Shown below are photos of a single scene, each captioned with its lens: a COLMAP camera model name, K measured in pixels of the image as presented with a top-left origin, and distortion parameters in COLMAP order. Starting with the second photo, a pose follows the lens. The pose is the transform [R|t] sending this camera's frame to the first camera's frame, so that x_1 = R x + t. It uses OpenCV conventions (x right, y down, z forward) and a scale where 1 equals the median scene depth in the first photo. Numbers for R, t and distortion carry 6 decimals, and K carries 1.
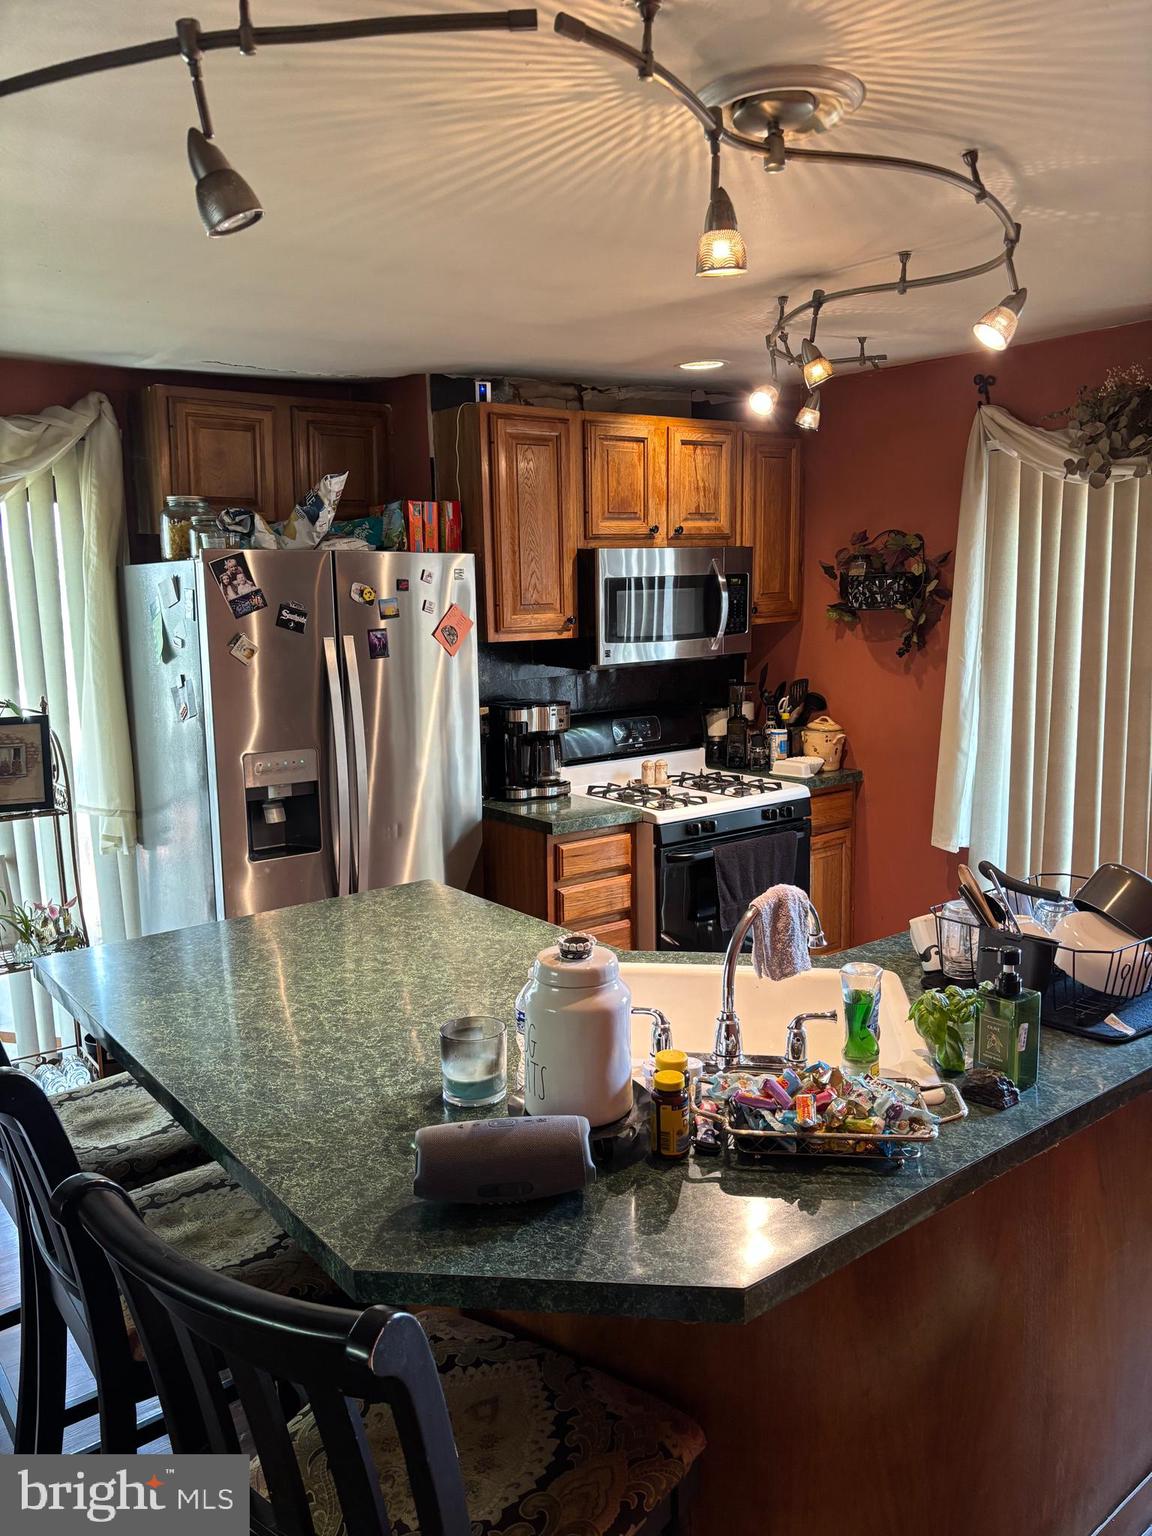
lens RADIAL K [[1144.4, 0, 574.5], [0, 1144.4, 771.5], [0, 0, 1]] dist [-0.002151, -0.001214]
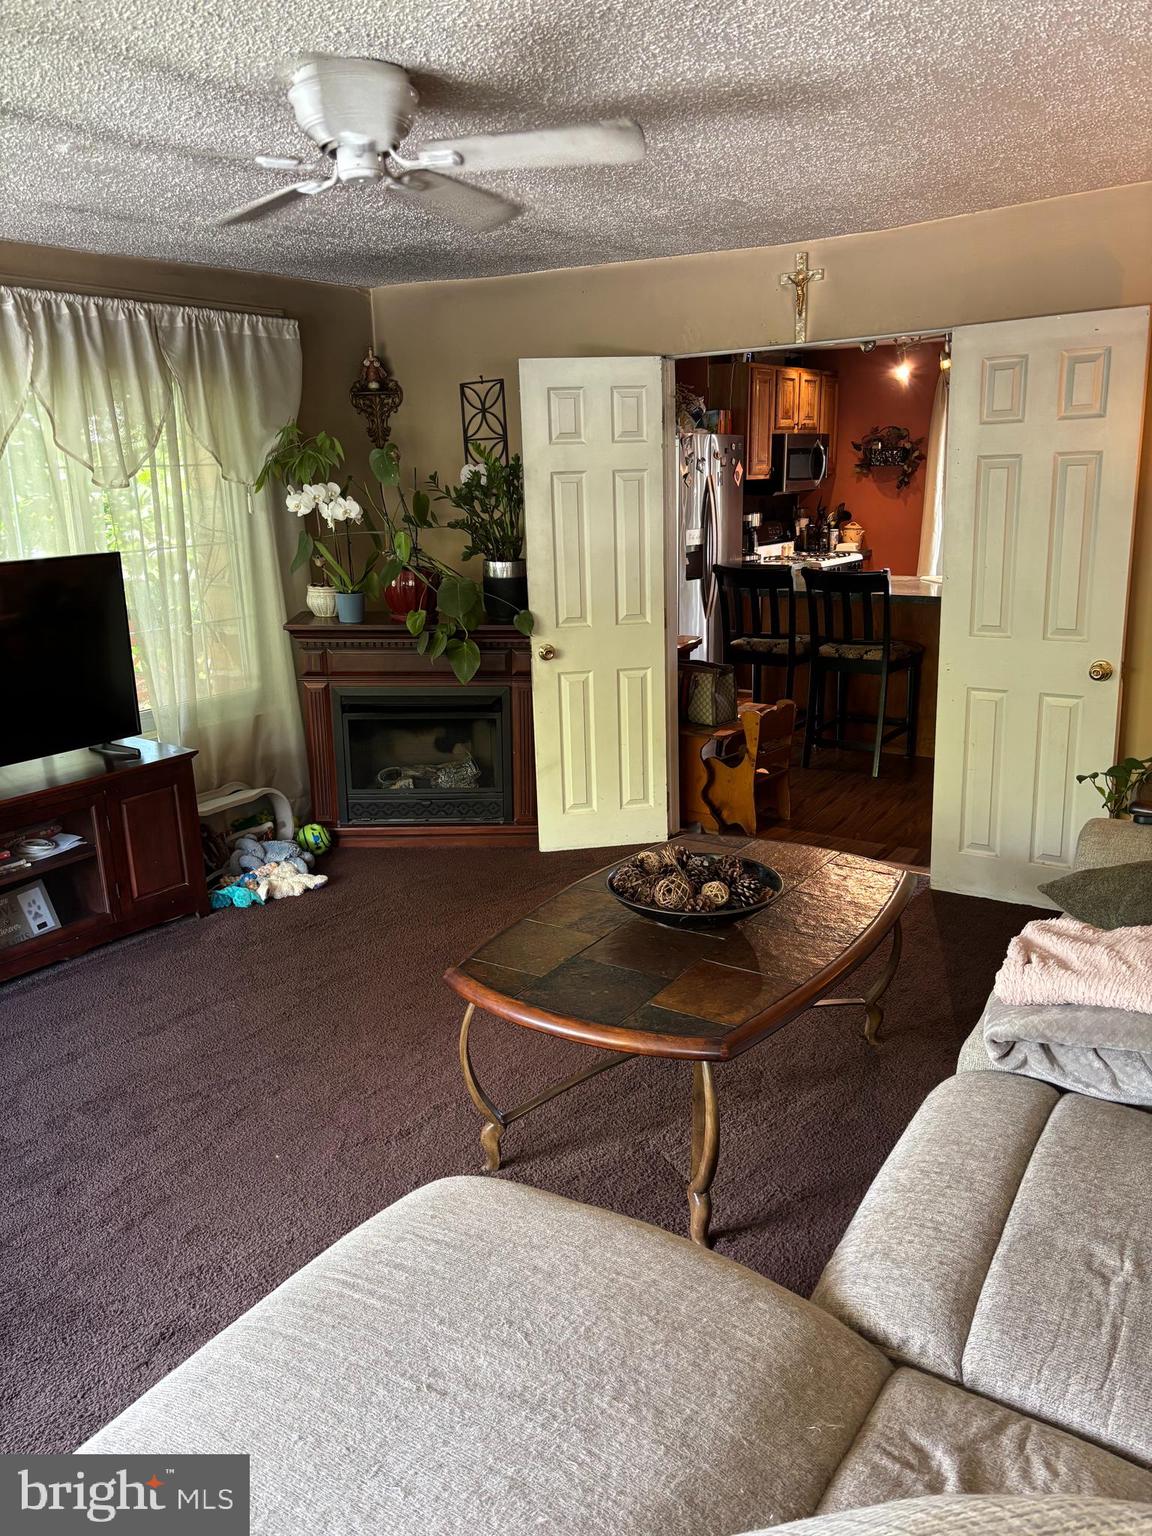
lens RADIAL K [[1144.4, 0, 577.9], [0, 1144.4, 764.1], [0, 0, 1]] dist [-0.002151, -0.001214]
pose [[0.947648, -0.084477, 0.307940, -0.904271], [0.057537, 0.993760, 0.095553, 0.155937], [-0.314091, -0.072833, 0.946595, -0.774321]]
